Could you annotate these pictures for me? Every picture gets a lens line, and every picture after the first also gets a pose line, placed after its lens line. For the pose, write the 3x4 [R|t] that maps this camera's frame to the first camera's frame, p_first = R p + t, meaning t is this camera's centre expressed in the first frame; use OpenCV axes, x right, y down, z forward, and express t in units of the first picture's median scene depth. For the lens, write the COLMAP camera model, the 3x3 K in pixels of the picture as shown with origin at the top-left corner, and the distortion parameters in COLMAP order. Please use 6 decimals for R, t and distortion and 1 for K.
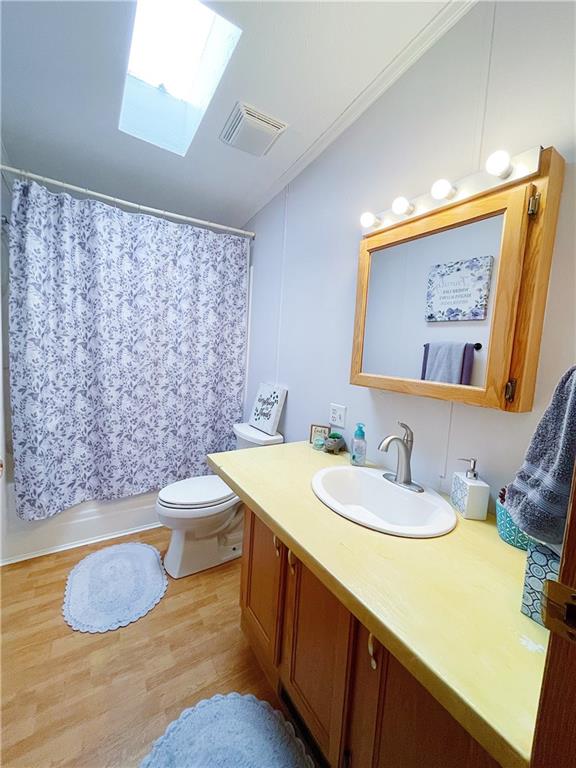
lens RADIAL K [[312.5, 0, 291.8], [0, 312.5, 380.6], [0, 0, 1]] dist [0.001112, -0.000326]
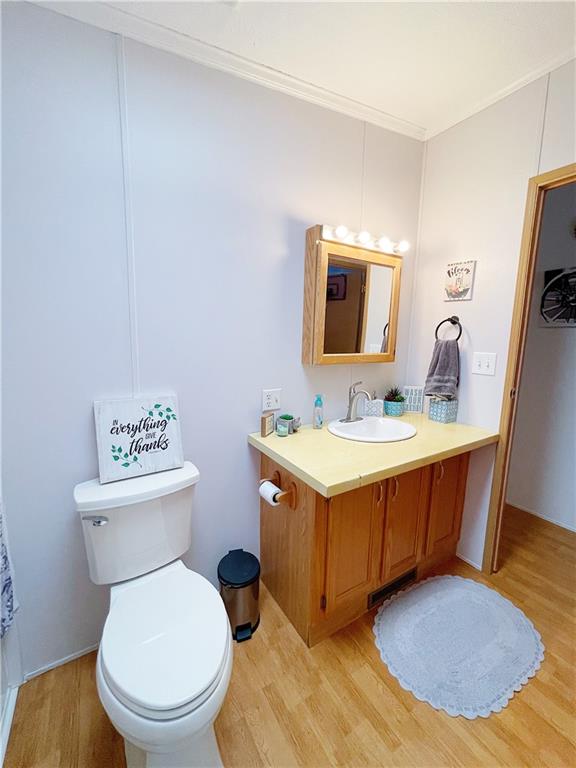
lens RADIAL K [[312.5, 0, 290.9], [0, 312.5, 385.8], [0, 0, 1]] dist [0.001112, -0.000326]
pose [[0.011768, -0.209691, 0.977697, -0.827275], [0.082668, 0.974621, 0.208036, -0.137564], [-0.996508, 0.078376, 0.028805, 0.897918]]
